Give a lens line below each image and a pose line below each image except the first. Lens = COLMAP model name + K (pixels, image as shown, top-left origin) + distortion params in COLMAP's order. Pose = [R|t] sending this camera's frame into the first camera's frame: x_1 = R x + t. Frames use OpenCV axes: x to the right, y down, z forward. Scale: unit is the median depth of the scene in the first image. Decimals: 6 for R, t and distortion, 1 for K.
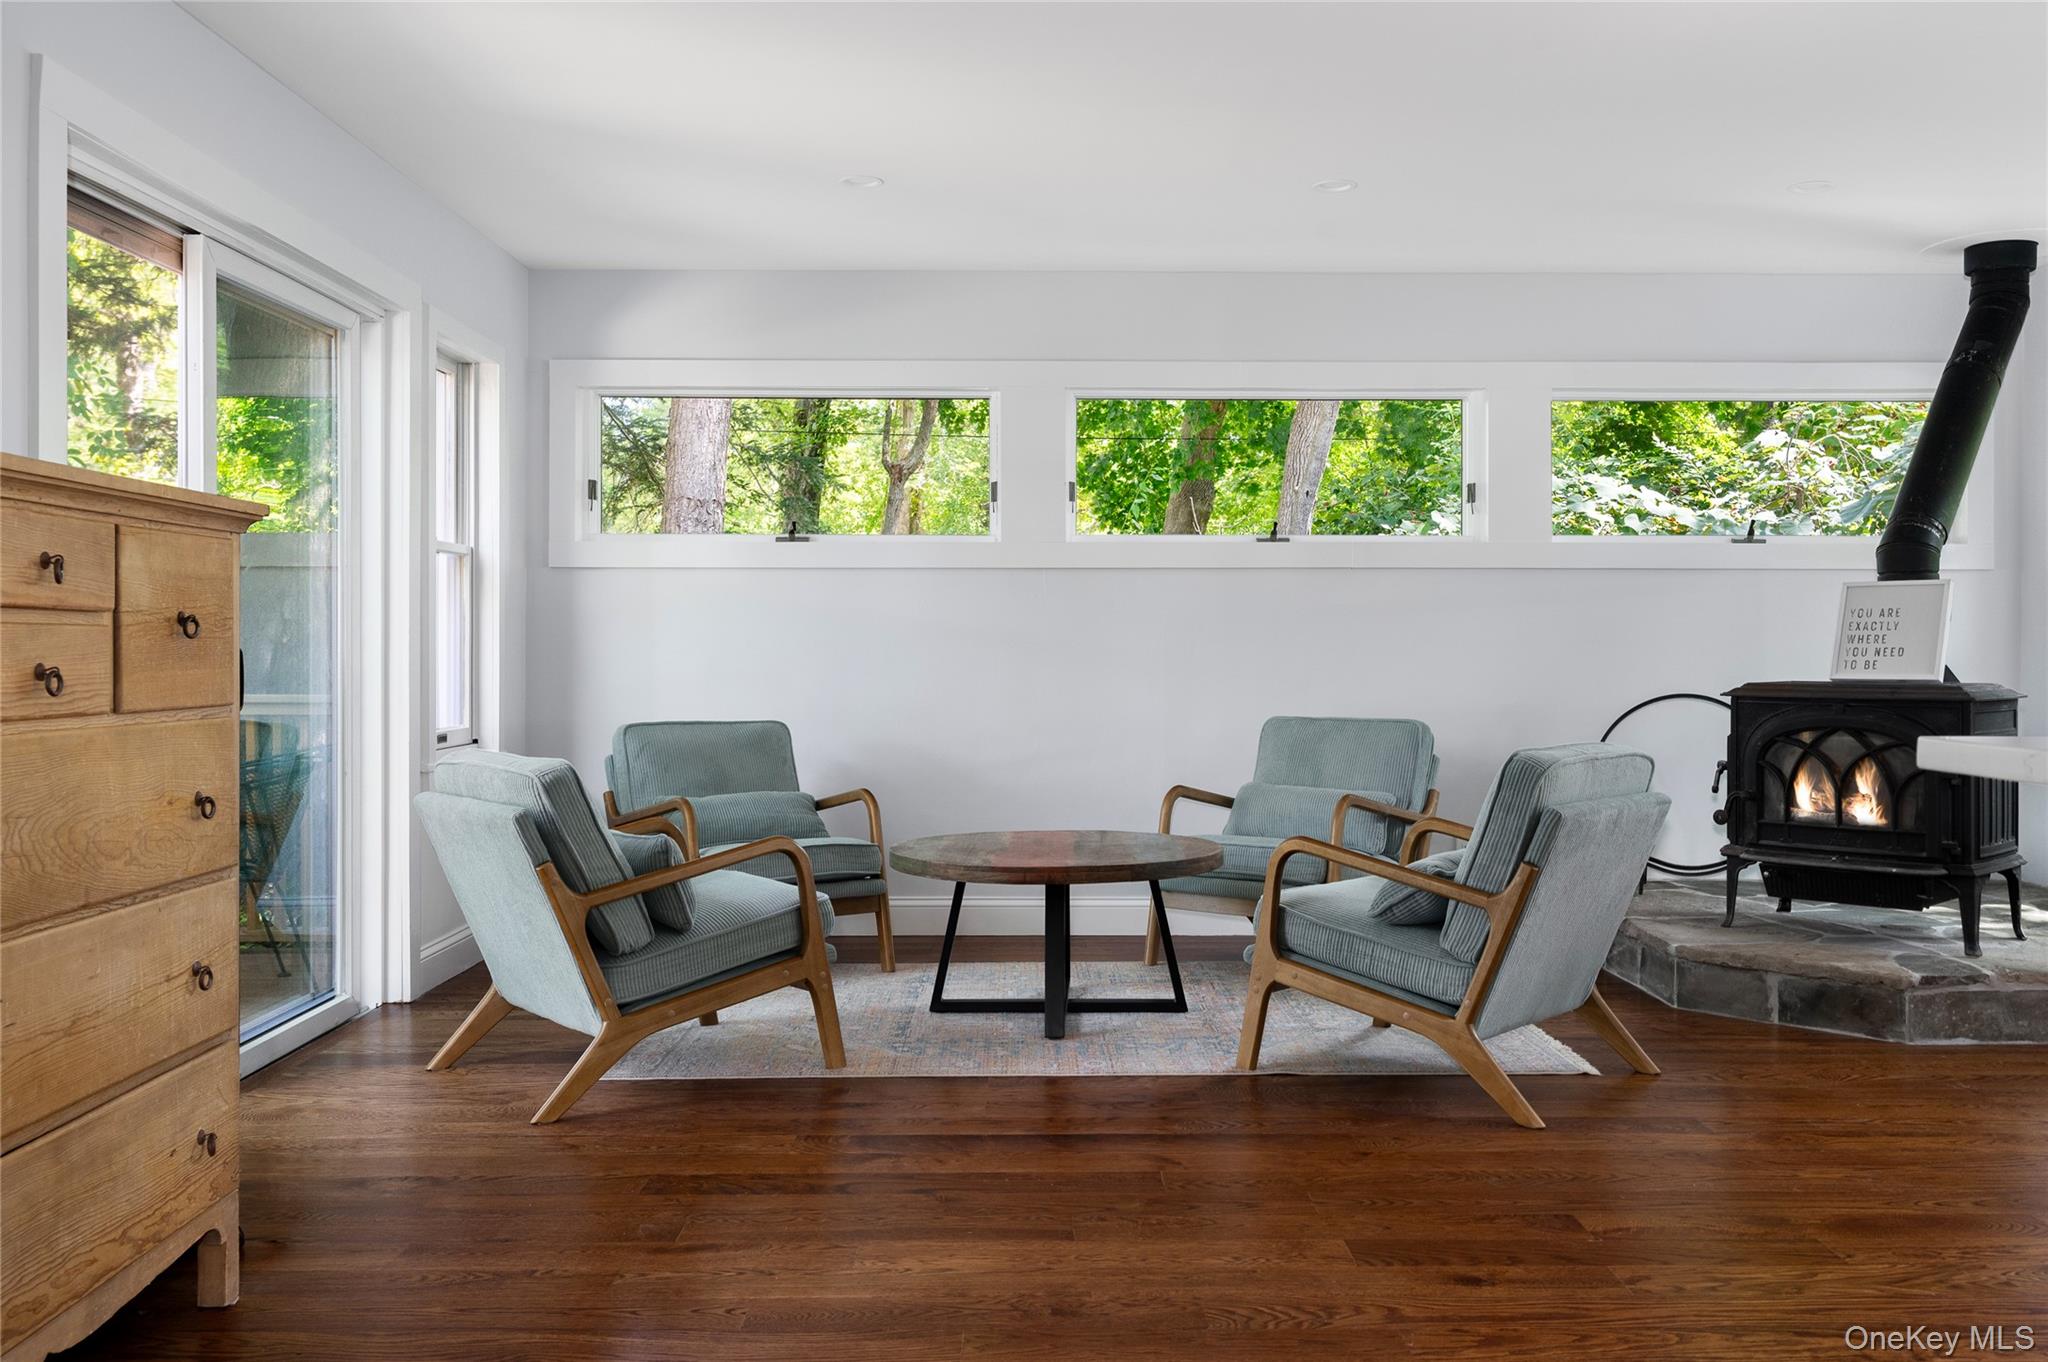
lens RADIAL K [[1747.5, 0, 1036.5], [0, 1747.5, 643.9], [0, 0, 1]] dist [-0.004644, 0.000057]
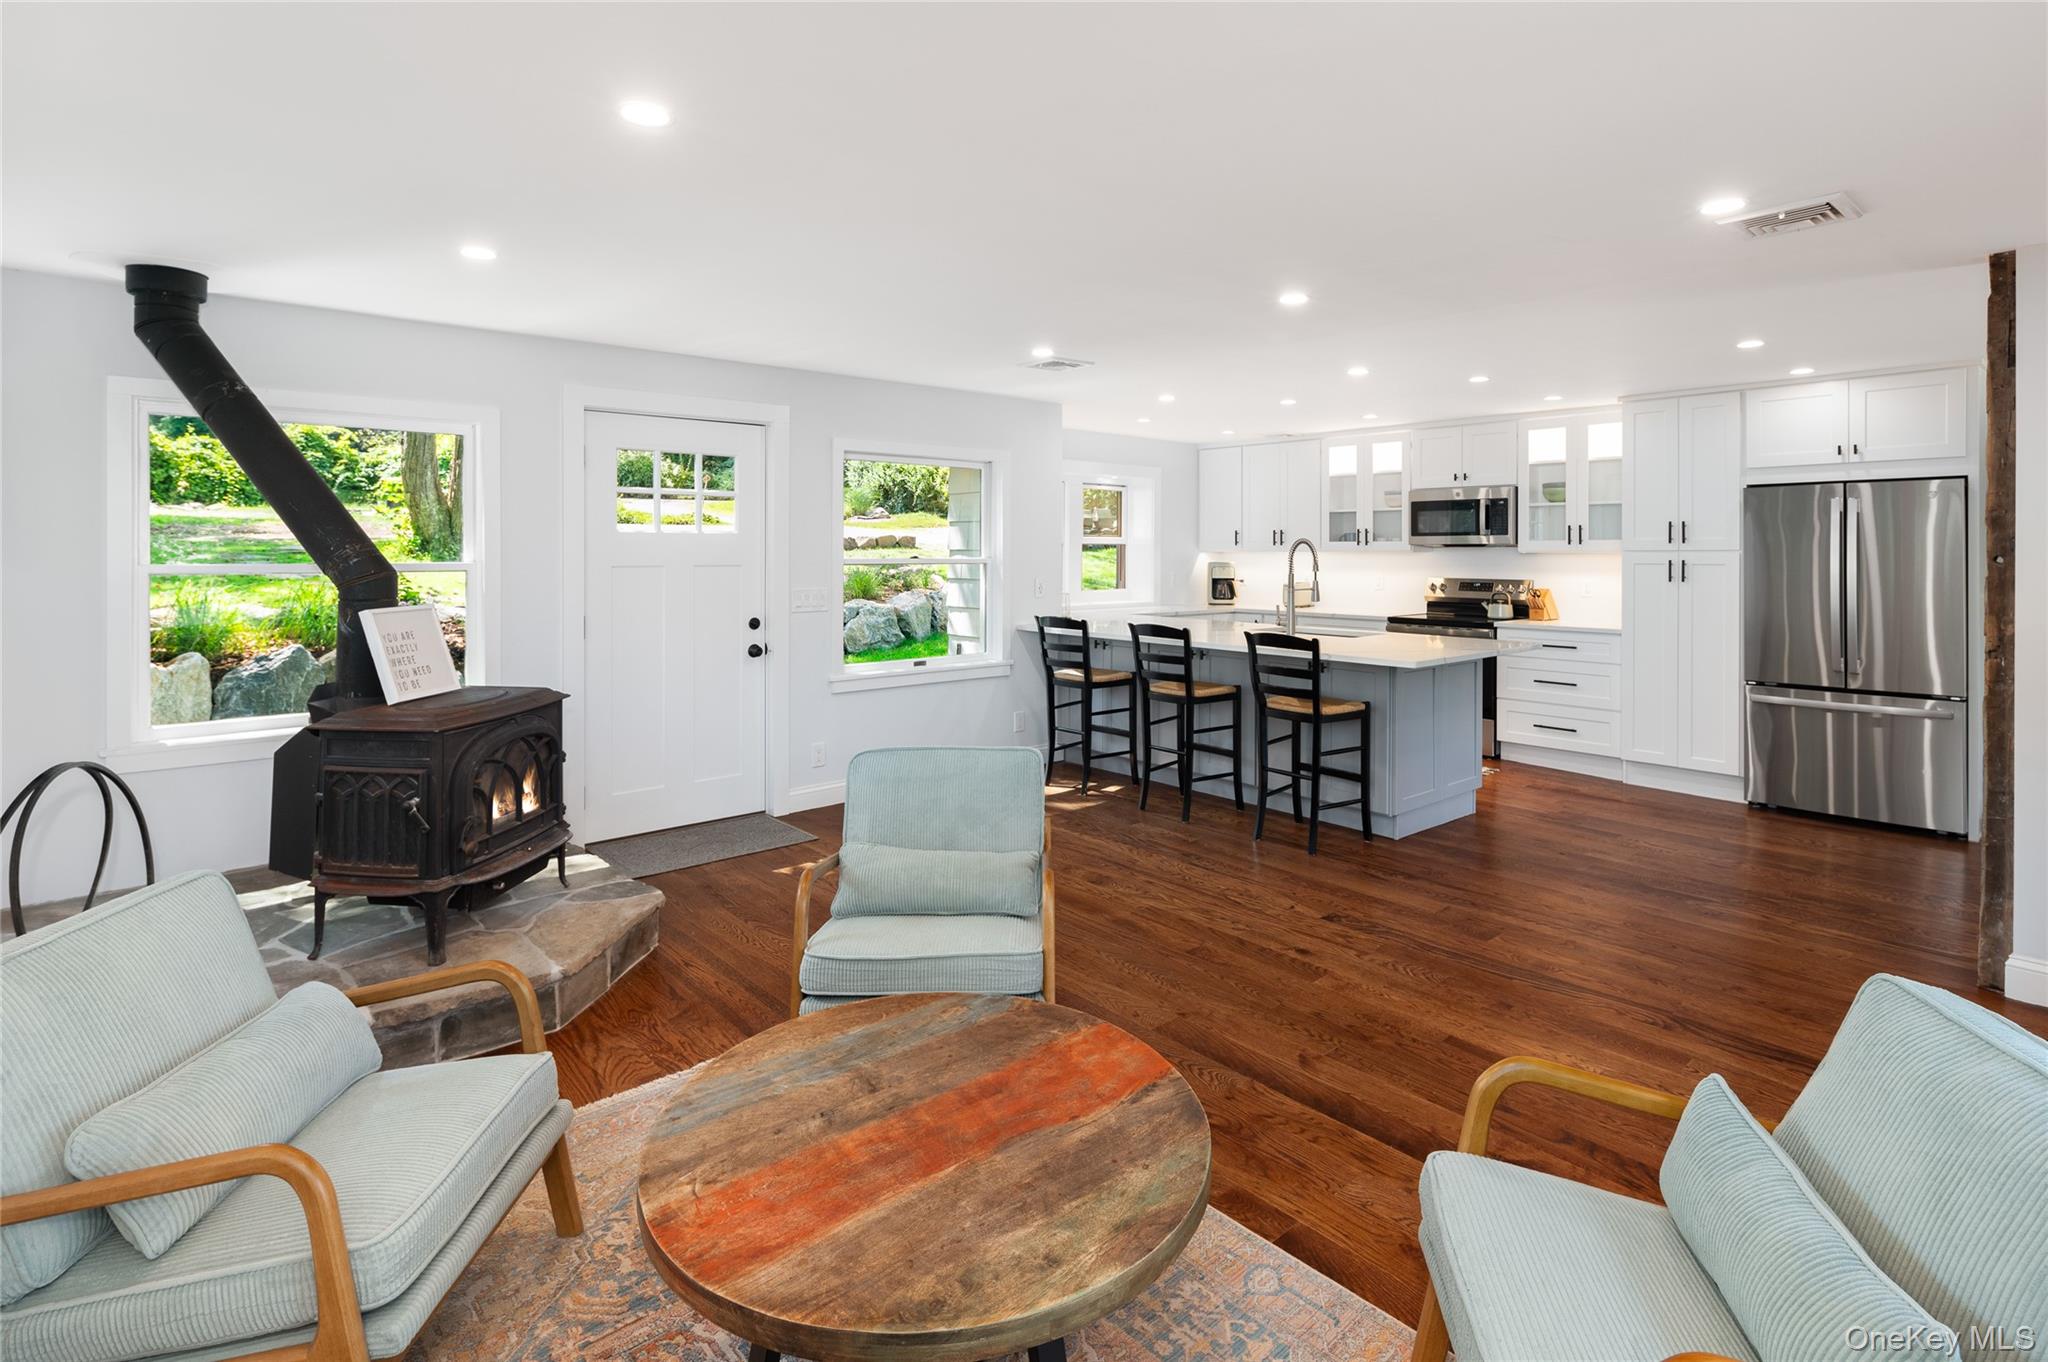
lens RADIAL K [[1001.0, 0, 1024.8], [0, 1001.0, 557.0], [0, 0, 1]] dist [0.000773, -0.000019]
pose [[-0.658933, -0.009222, 0.752145, -0.376832], [-0.005334, 0.999957, 0.007588, -0.112631], [-0.752182, 0.000988, -0.658954, 1.691850]]
